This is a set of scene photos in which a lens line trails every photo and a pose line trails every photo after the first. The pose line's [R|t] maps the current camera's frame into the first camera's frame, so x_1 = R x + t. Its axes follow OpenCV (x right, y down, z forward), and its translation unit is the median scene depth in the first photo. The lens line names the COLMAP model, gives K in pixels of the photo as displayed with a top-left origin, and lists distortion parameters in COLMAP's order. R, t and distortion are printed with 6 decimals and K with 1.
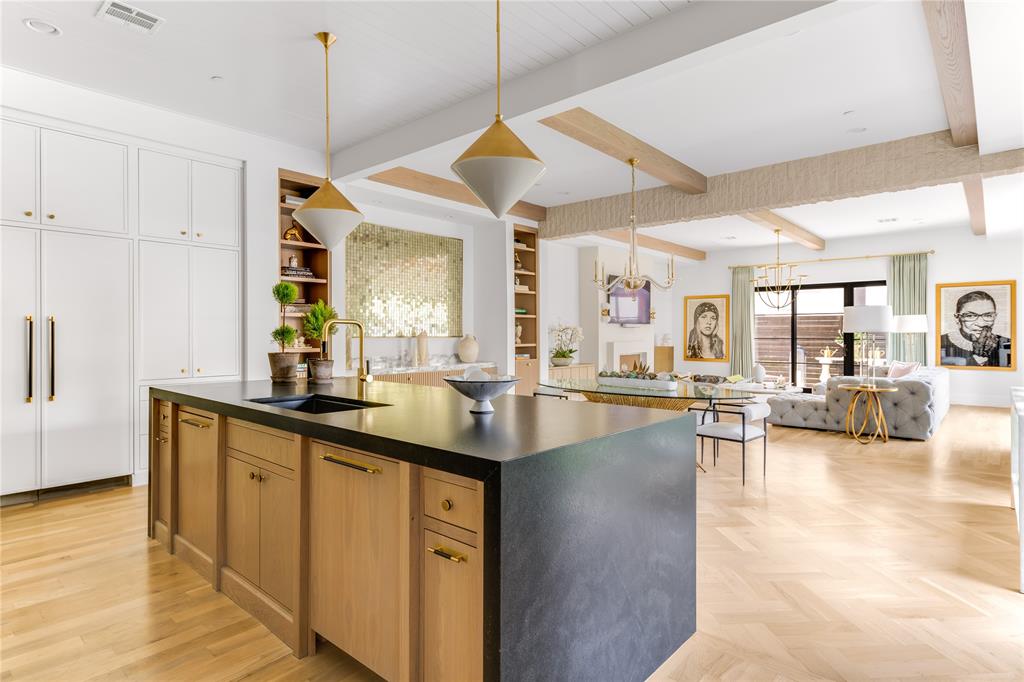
lens RADIAL K [[550.9, 0, 515.2], [0, 550.9, 332.1], [0, 0, 1]] dist [0.008794, -0.001528]
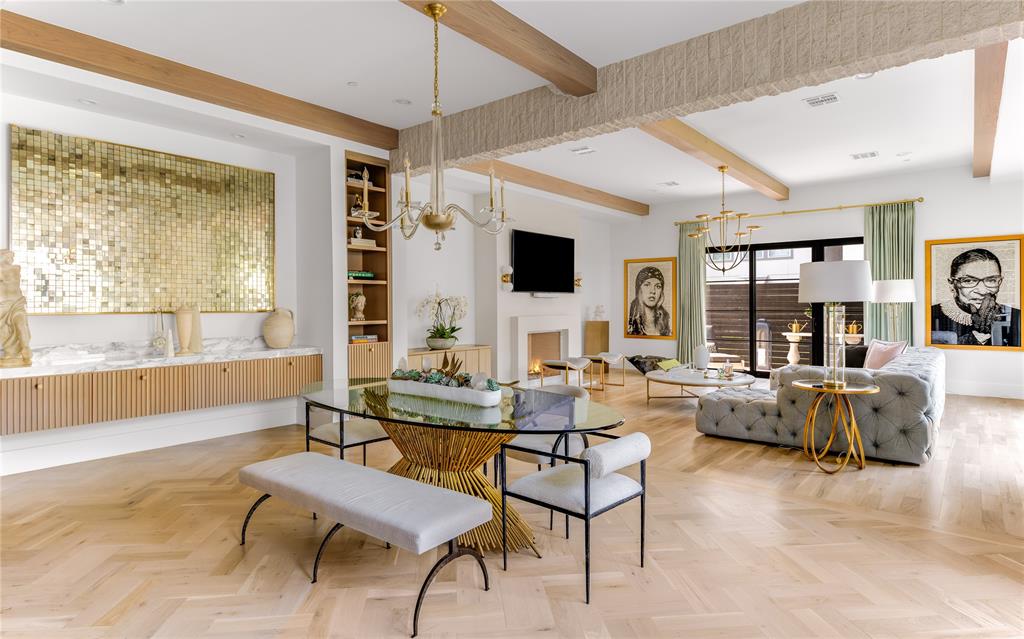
lens RADIAL K [[561.4, 0, 513.9], [0, 561.4, 305.8], [0, 0, 1]] dist [0.000174, 0.003553]
pose [[0.999488, -0.004753, 0.031635, 0.158812], [0.004662, 0.999985, 0.002938, 0.000608], [-0.031649, -0.002790, 0.999495, 0.232116]]
